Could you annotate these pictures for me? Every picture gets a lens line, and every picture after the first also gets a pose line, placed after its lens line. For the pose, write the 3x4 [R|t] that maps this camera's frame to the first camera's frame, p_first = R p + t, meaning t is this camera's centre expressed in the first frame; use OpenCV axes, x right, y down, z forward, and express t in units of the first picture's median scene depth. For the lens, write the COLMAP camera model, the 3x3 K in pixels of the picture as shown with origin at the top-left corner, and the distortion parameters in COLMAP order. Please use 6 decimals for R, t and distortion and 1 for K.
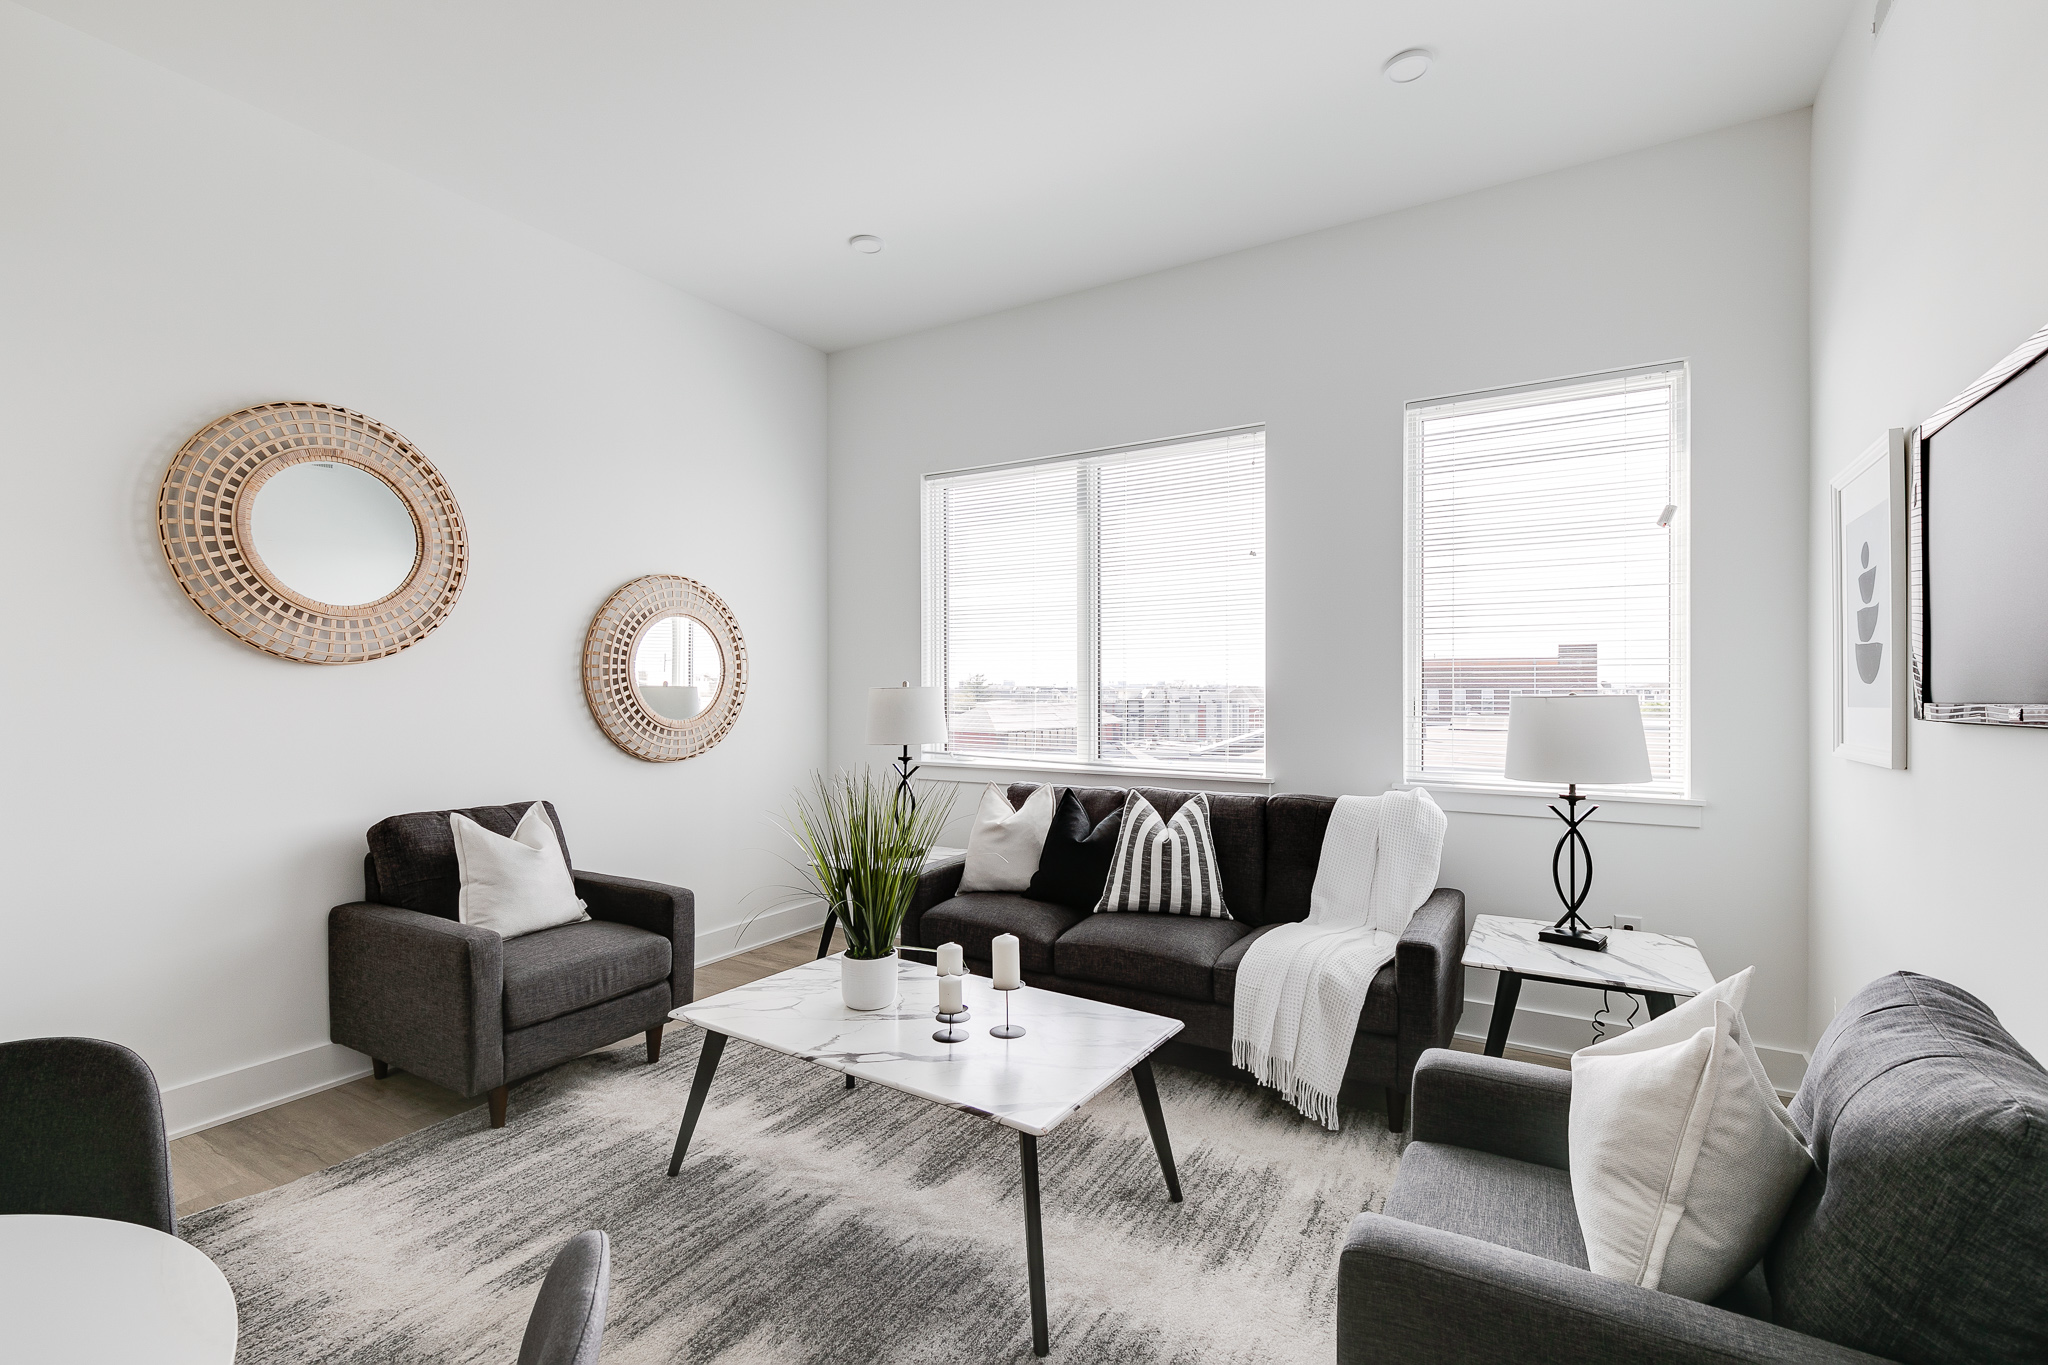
lens RADIAL K [[915.5, 0, 1029.7], [0, 915.5, 689.0], [0, 0, 1]] dist [0.001365, 0.000561]
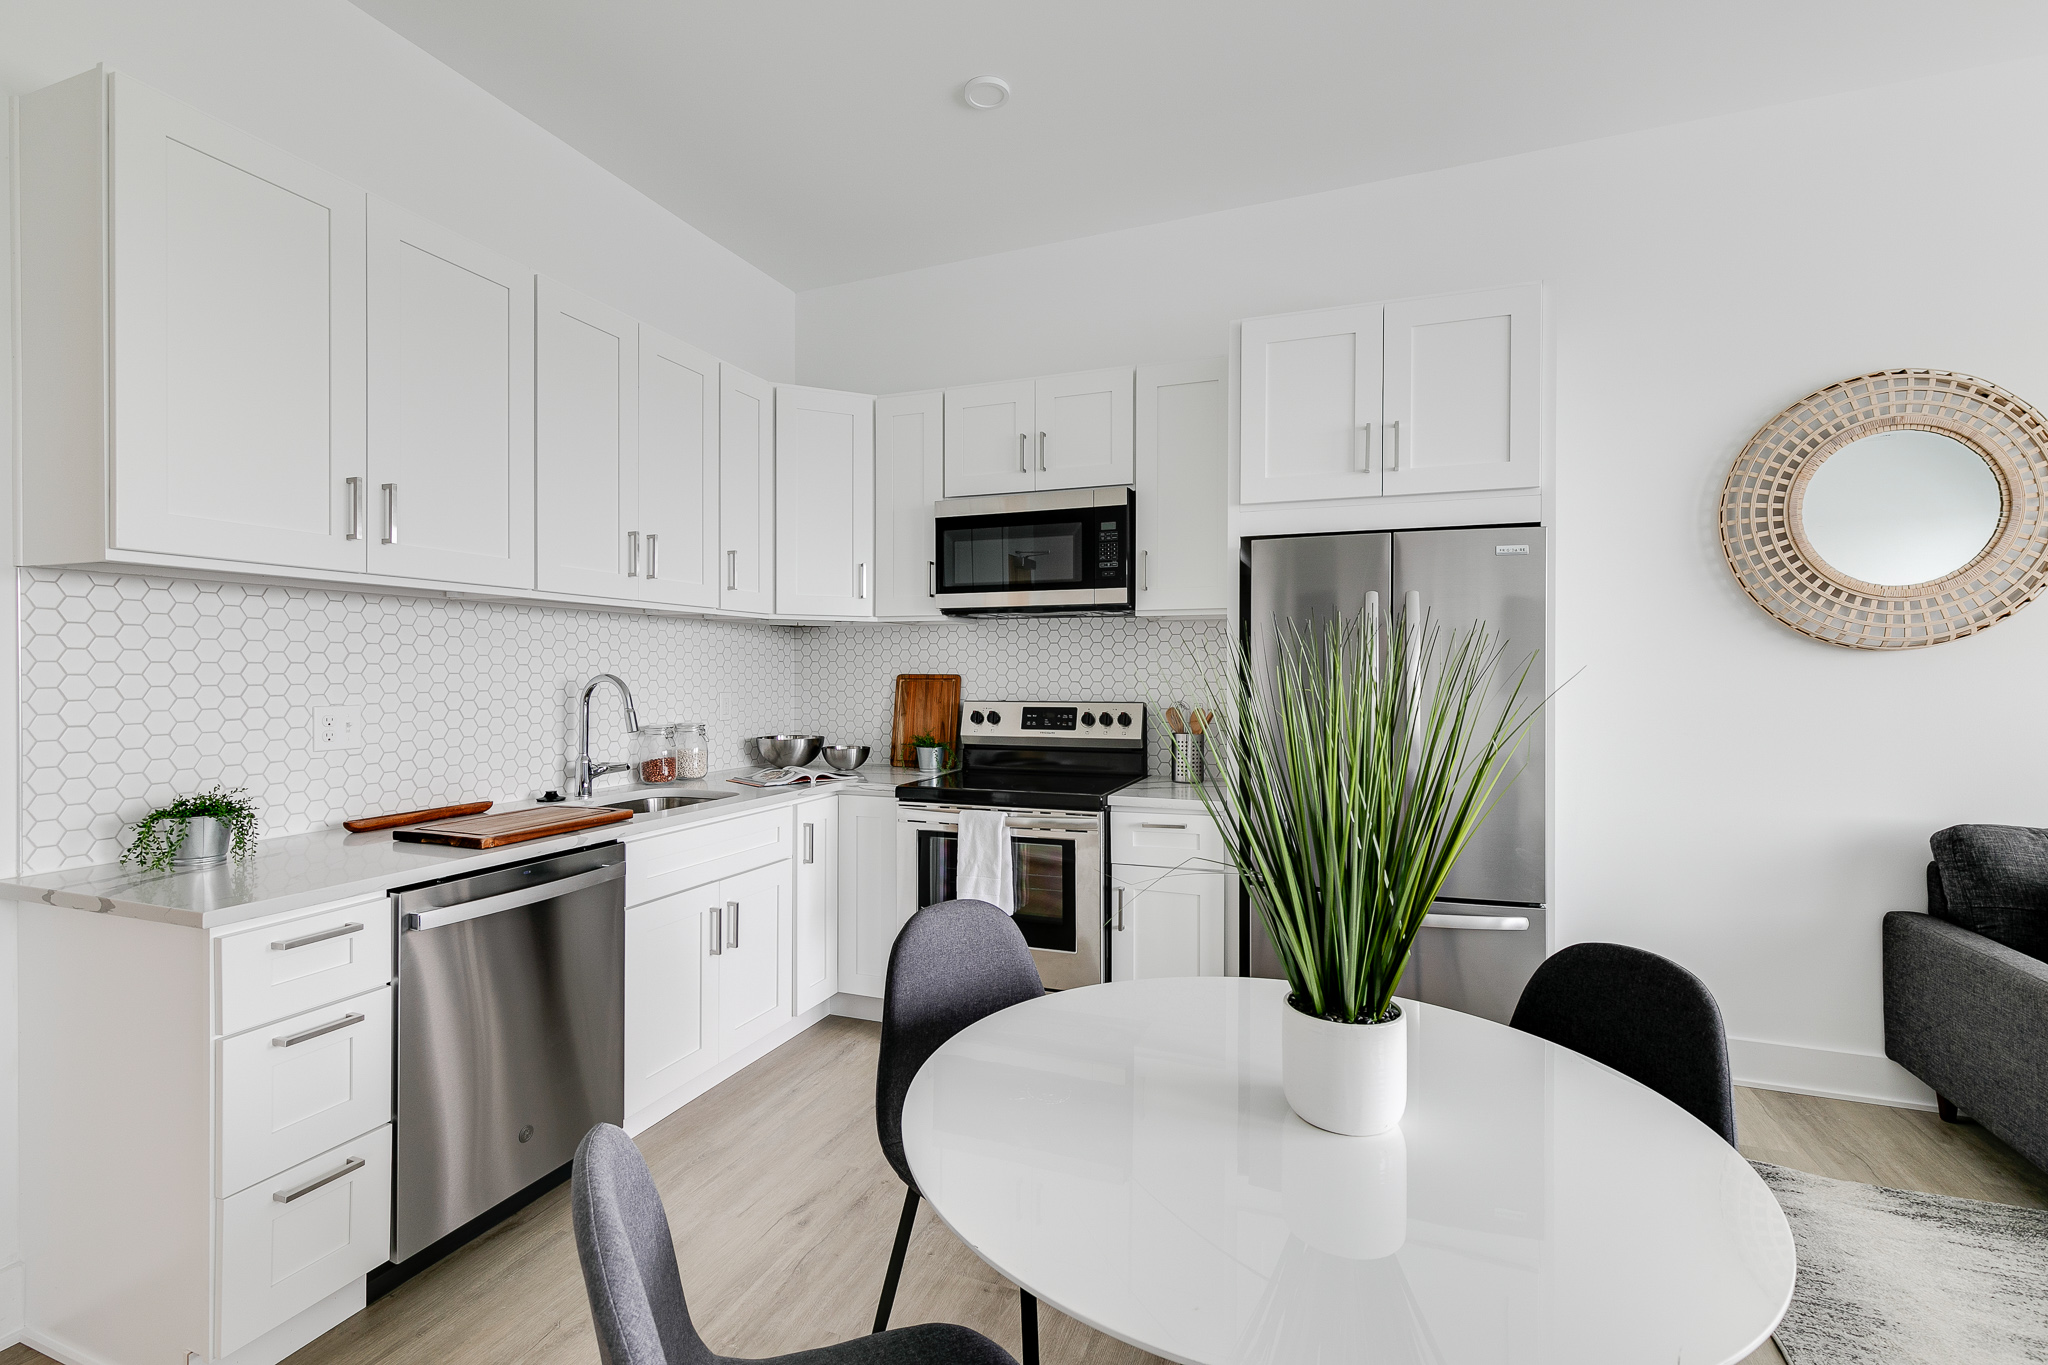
lens RADIAL K [[931.1, 0, 1019.0], [0, 931.1, 673.4], [0, 0, 1]] dist [0.005140, 0.000761]
pose [[0.172094, 0.002707, -0.985077, 0.022491], [-0.005498, 0.999983, 0.001787, 0.000172], [0.985065, 0.005108, 0.172106, -0.032928]]
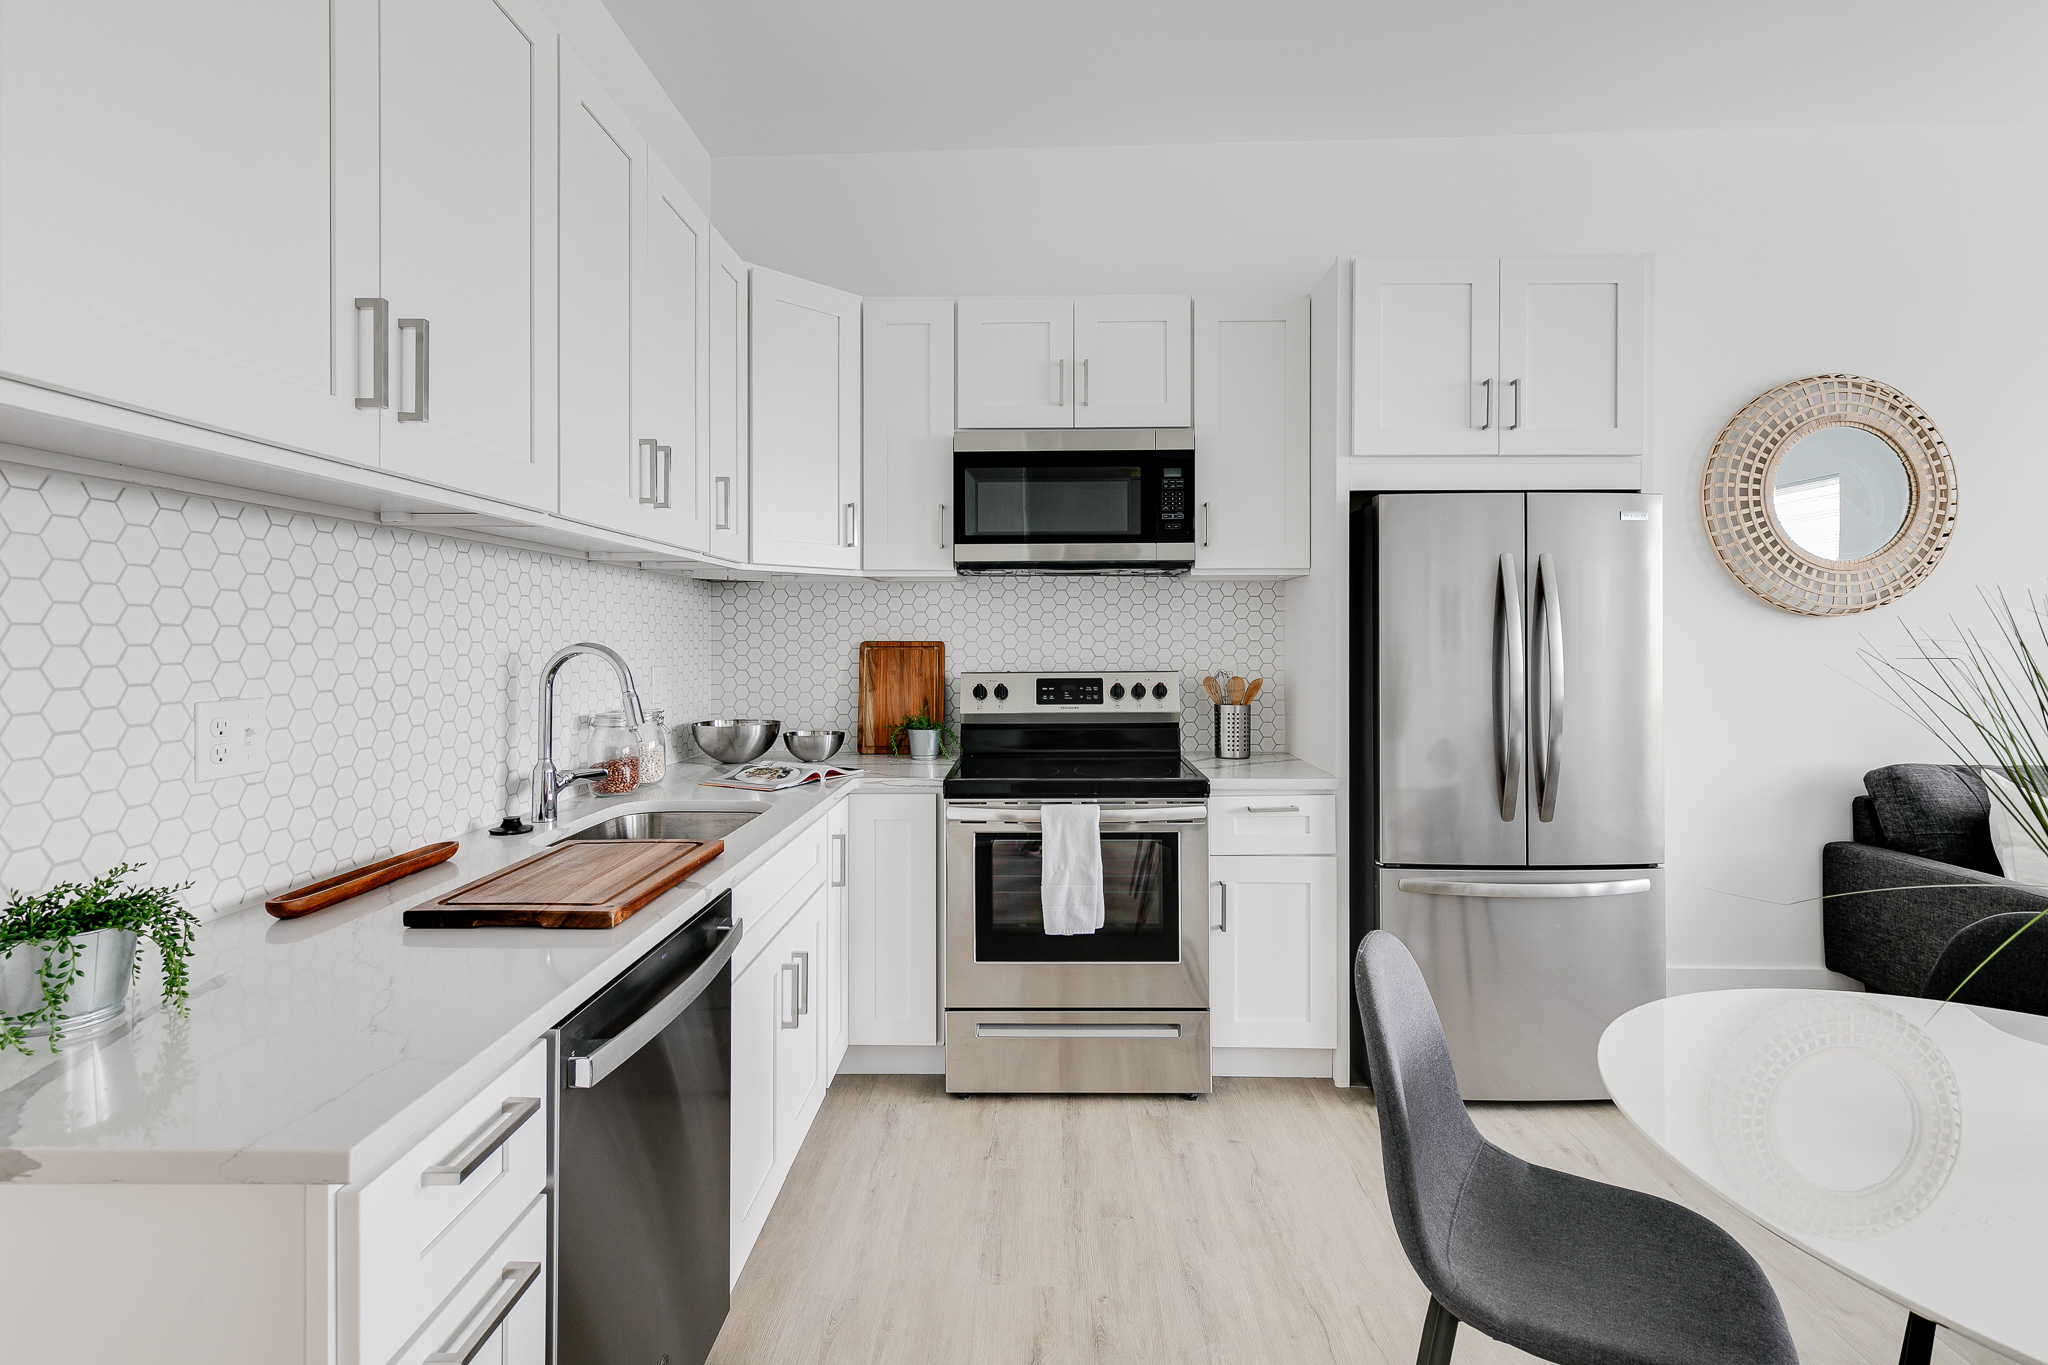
lens RADIAL K [[943.0, 0, 1026.8], [0, 943.0, 637.1], [0, 0, 1]] dist [0.004558, 0.001085]
pose [[0.500228, -0.000937, -0.865893, -0.295962], [-0.001716, 0.999996, -0.002073, 0.001880], [0.865892, 0.002522, 0.500224, -0.398620]]
